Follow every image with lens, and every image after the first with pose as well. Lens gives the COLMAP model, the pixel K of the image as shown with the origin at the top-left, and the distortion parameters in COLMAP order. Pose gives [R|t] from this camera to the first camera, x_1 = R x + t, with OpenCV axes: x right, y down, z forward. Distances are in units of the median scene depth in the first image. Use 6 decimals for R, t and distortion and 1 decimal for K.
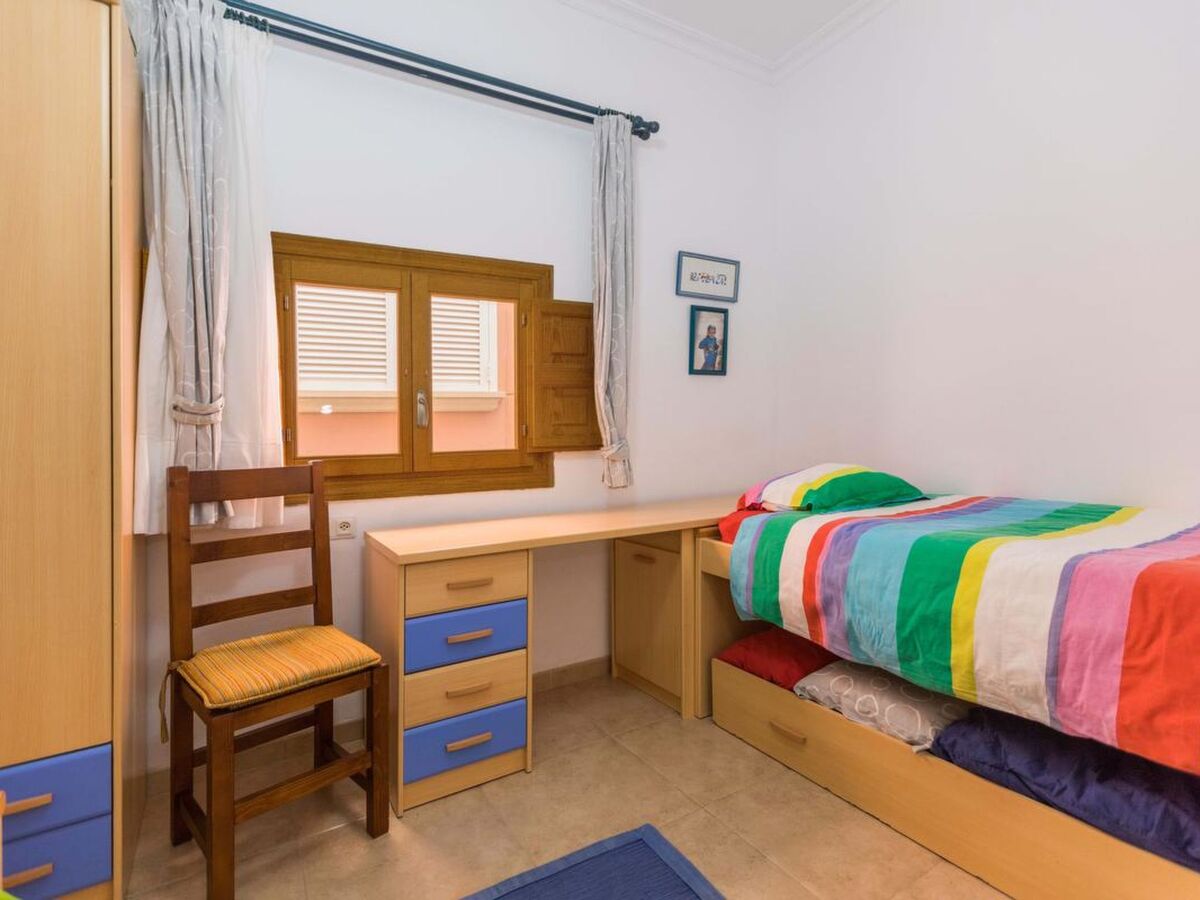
lens RADIAL K [[611.0, 0, 600.0], [0, 611.0, 450.0], [0, 0, 1]] dist [0.013364, -0.000674]
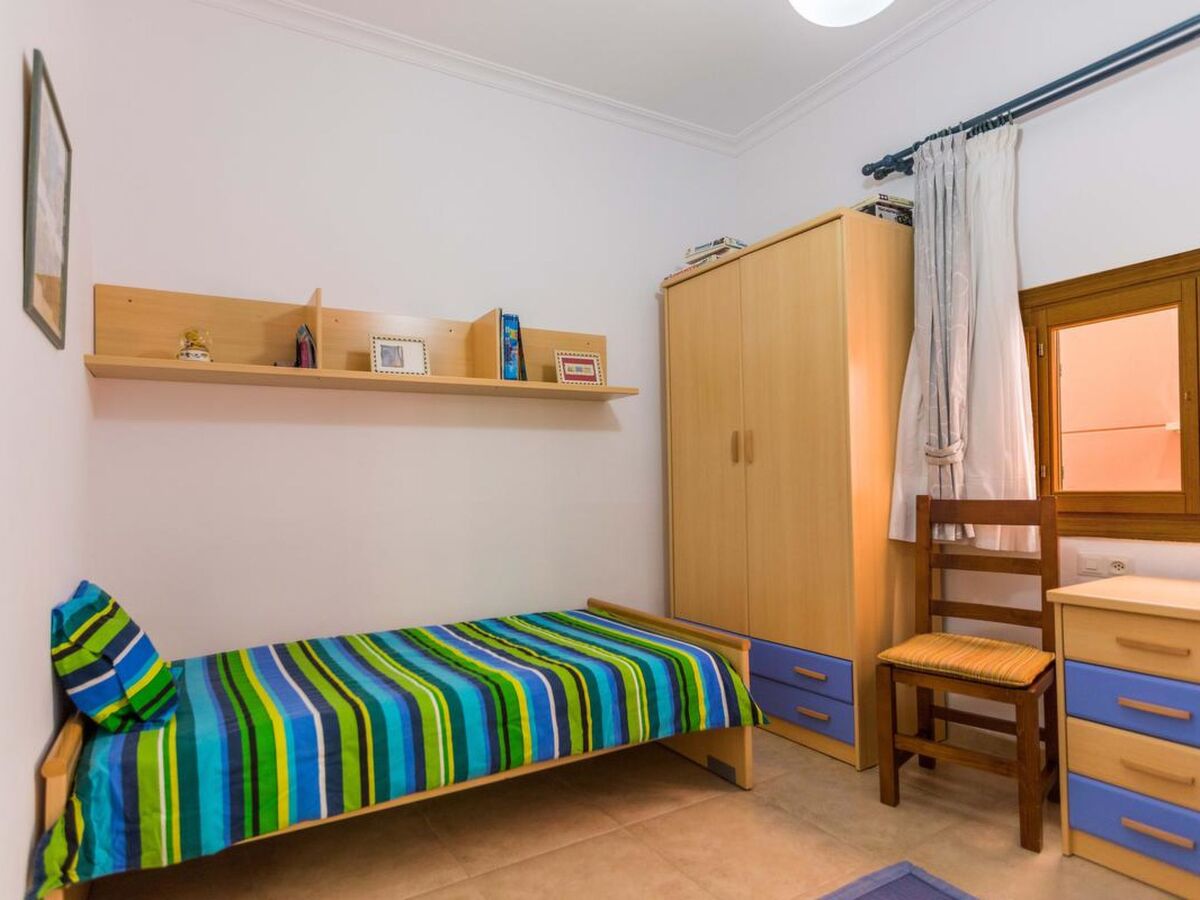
lens RADIAL K [[602.8, 0, 603.4], [0, 602.8, 450.5], [0, 0, 1]] dist [0.003802, -0.003241]
pose [[0.065772, -0.027723, -0.997450, 0.599330], [-0.004300, 0.999597, -0.028066, -0.031337], [0.997825, 0.006135, 0.065626, 0.174027]]
